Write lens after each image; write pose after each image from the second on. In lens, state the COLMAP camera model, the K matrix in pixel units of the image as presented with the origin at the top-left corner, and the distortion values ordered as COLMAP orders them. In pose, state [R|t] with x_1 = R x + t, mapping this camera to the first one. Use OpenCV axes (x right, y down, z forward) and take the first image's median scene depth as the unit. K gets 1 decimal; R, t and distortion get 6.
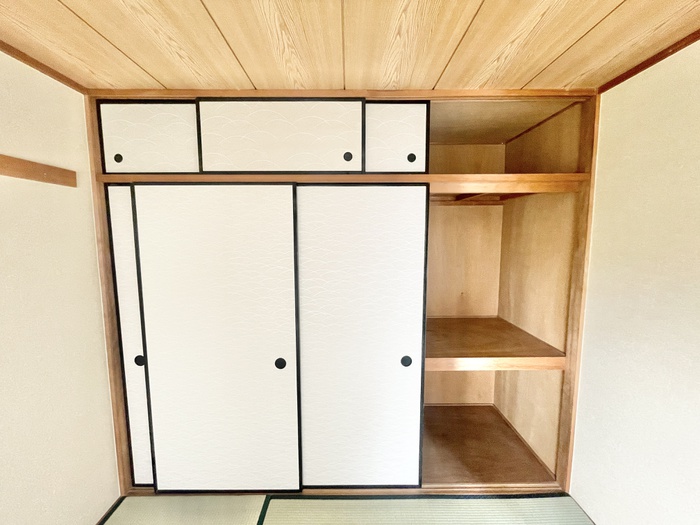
lens RADIAL K [[283.2, 0, 351.7], [0, 283.2, 264.5], [0, 0, 1]] dist [-0.006792, 0.000543]
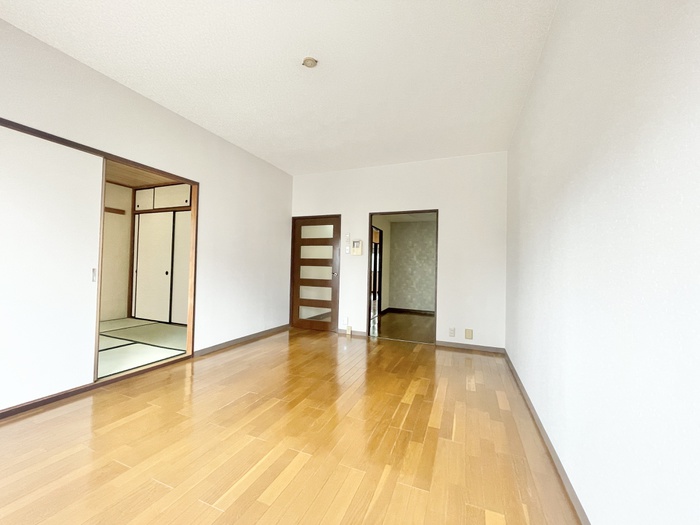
lens RADIAL K [[283.2, 0, 354.3], [0, 283.2, 260.3], [0, 0, 1]] dist [-0.006792, 0.000543]
pose [[0.927574, 0.016118, -0.373293, 2.691747], [-0.064047, 0.991141, -0.116350, 0.456388], [0.368110, 0.131832, 0.920389, -0.982887]]
